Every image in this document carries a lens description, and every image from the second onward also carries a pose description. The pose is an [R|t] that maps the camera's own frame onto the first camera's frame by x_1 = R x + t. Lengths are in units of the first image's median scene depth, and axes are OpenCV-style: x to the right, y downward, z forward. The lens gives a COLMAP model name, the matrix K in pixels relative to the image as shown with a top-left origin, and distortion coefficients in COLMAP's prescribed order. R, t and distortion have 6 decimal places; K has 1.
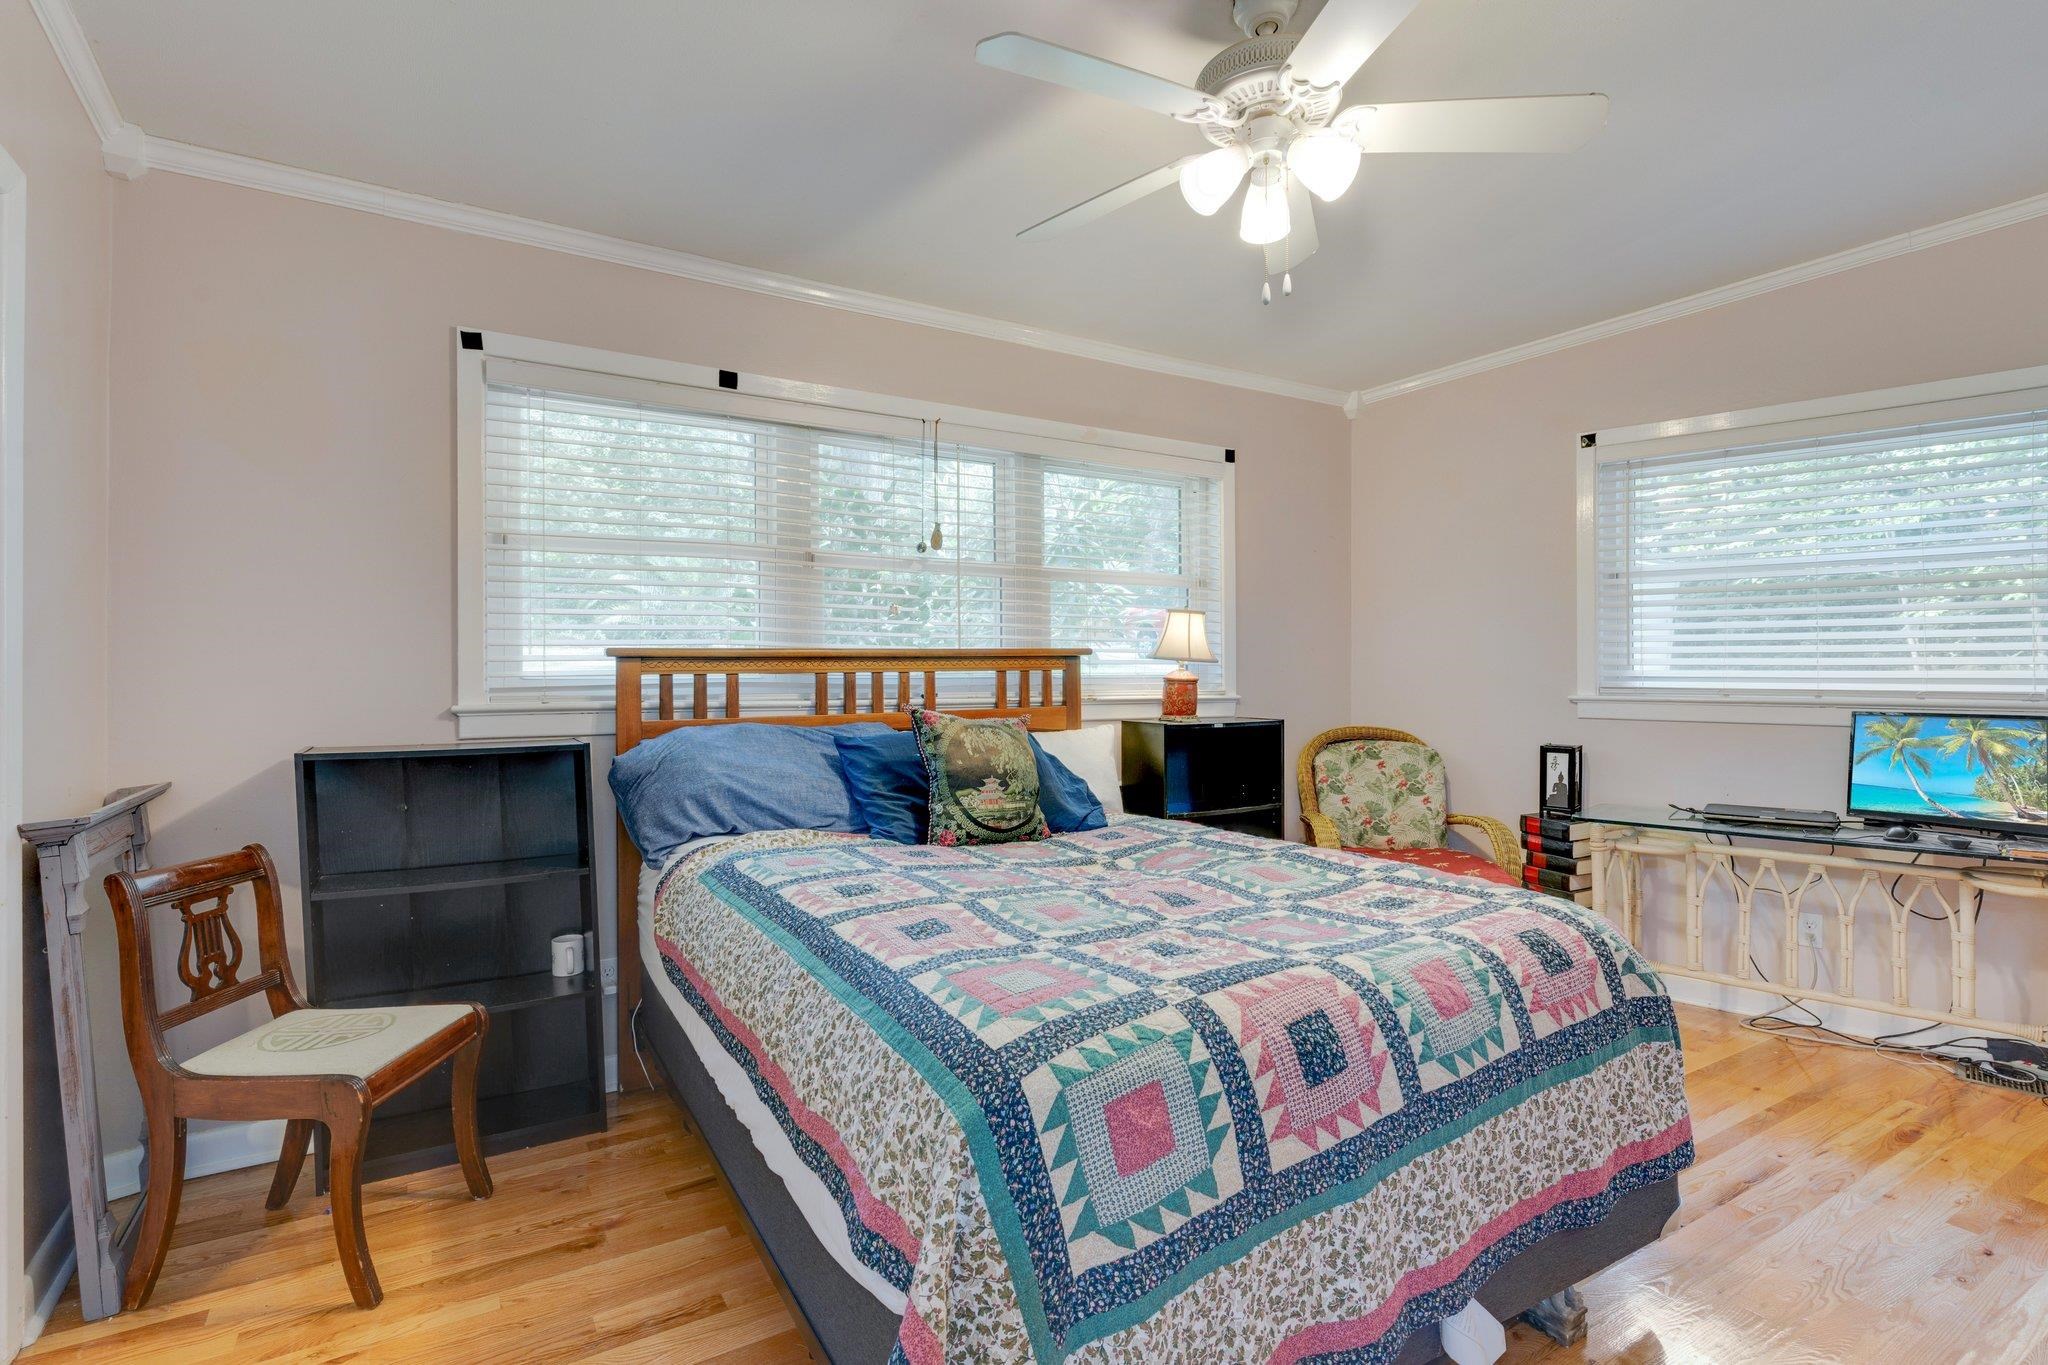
lens RADIAL K [[984.1, 0, 1014.9], [0, 984.1, 677.6], [0, 0, 1]] dist [-0.002589, -0.000109]
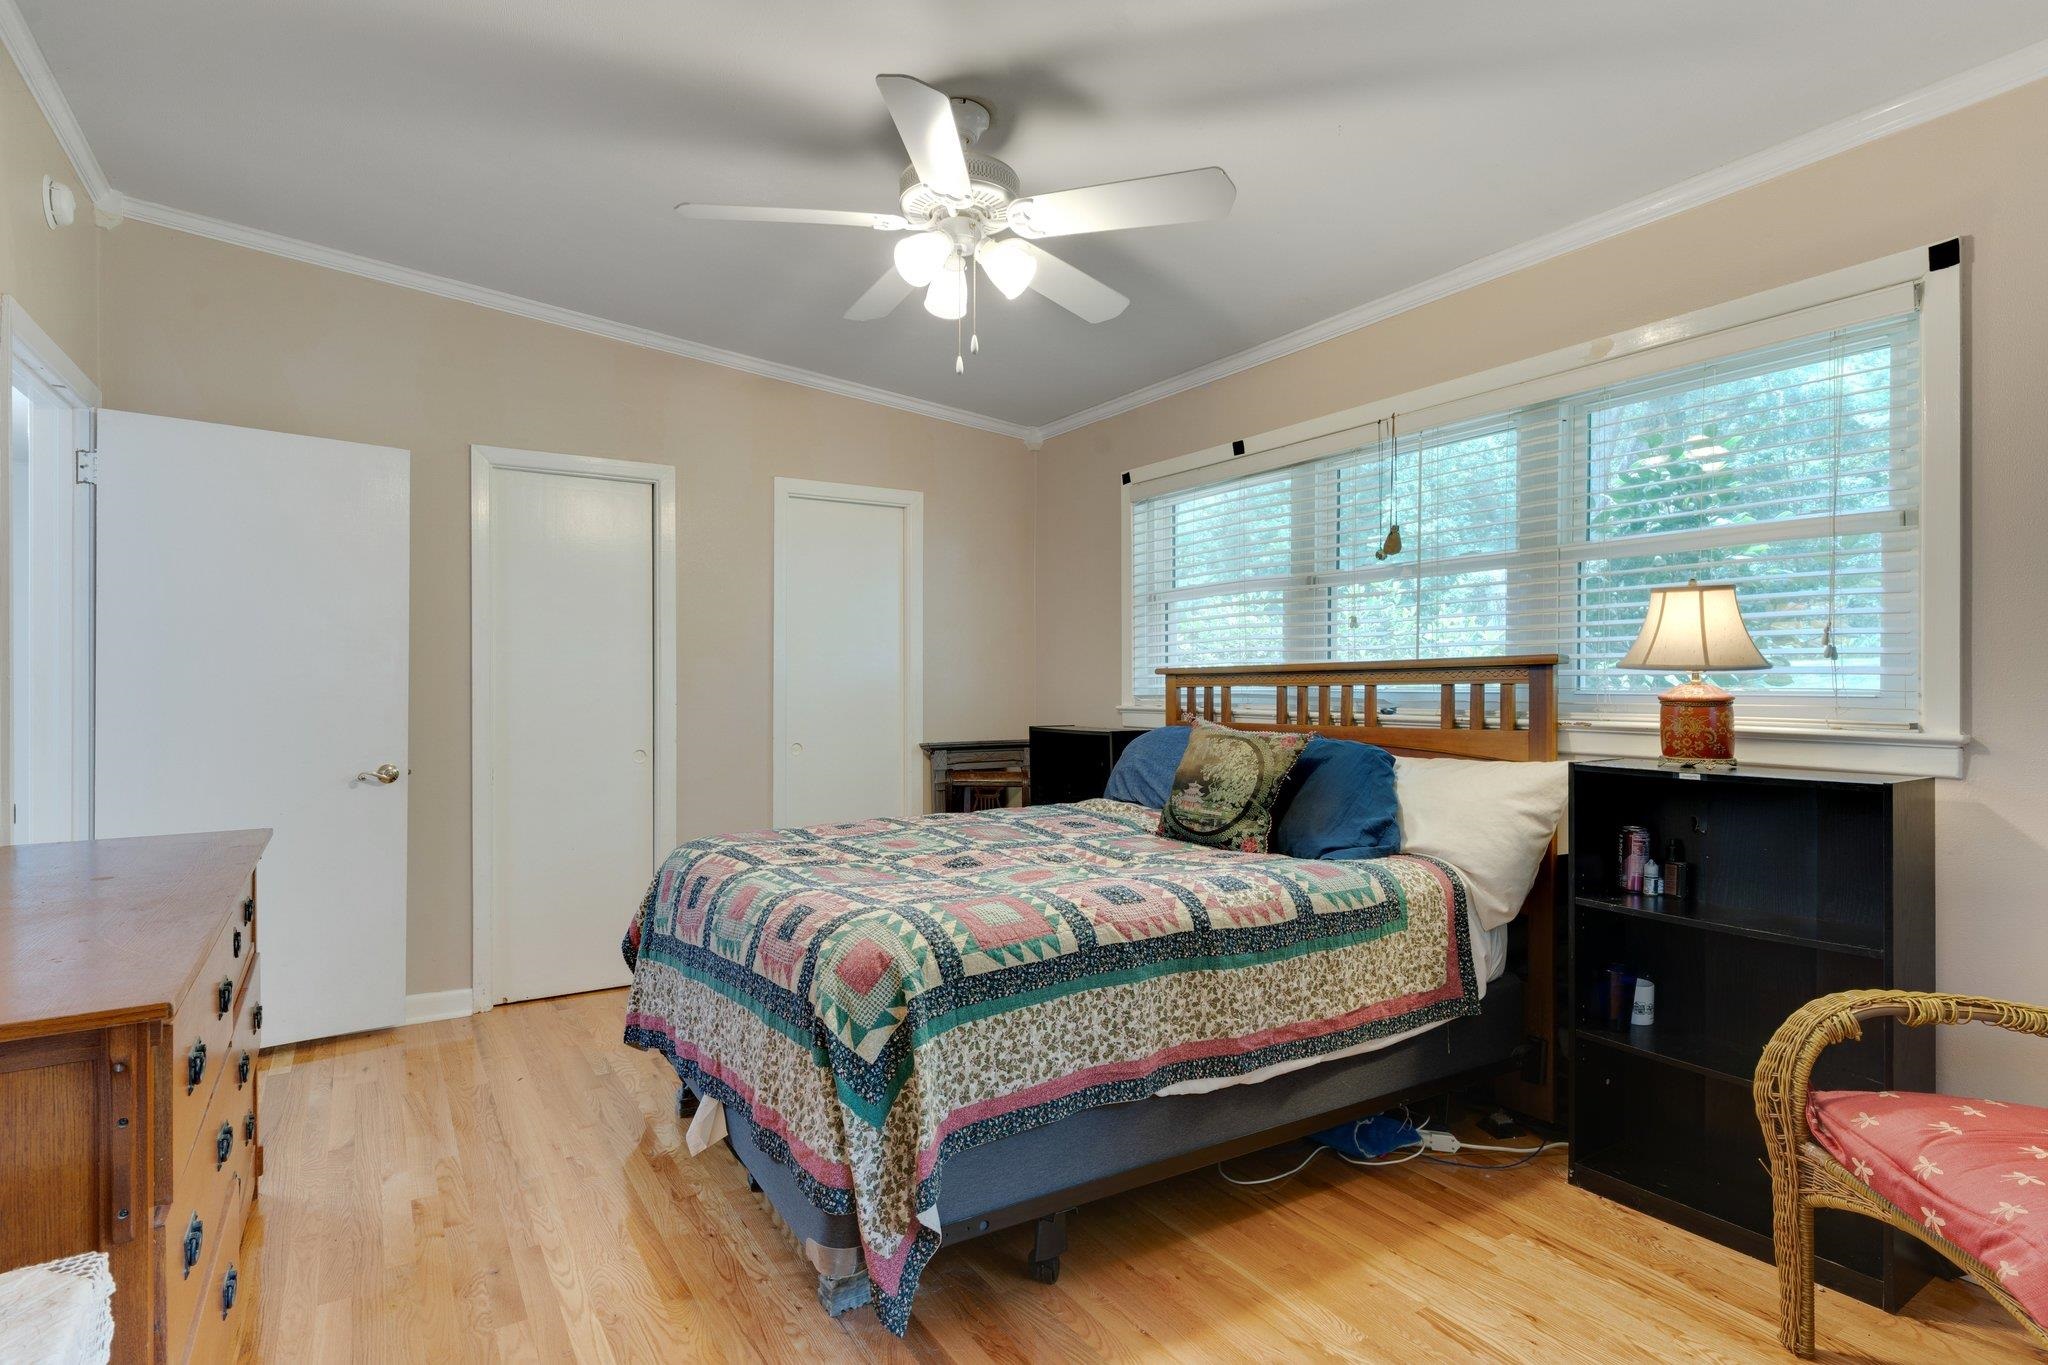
lens RADIAL K [[1066.3, 0, 1024.0], [0, 1066.3, 682.5], [0, 0, 1]] dist [0.002089, 0.000294]
pose [[0.002910, -0.001721, -0.999994, 1.006388], [-0.007356, 0.999971, -0.001742, -0.004847], [0.999969, 0.007361, 0.002897, 0.703882]]
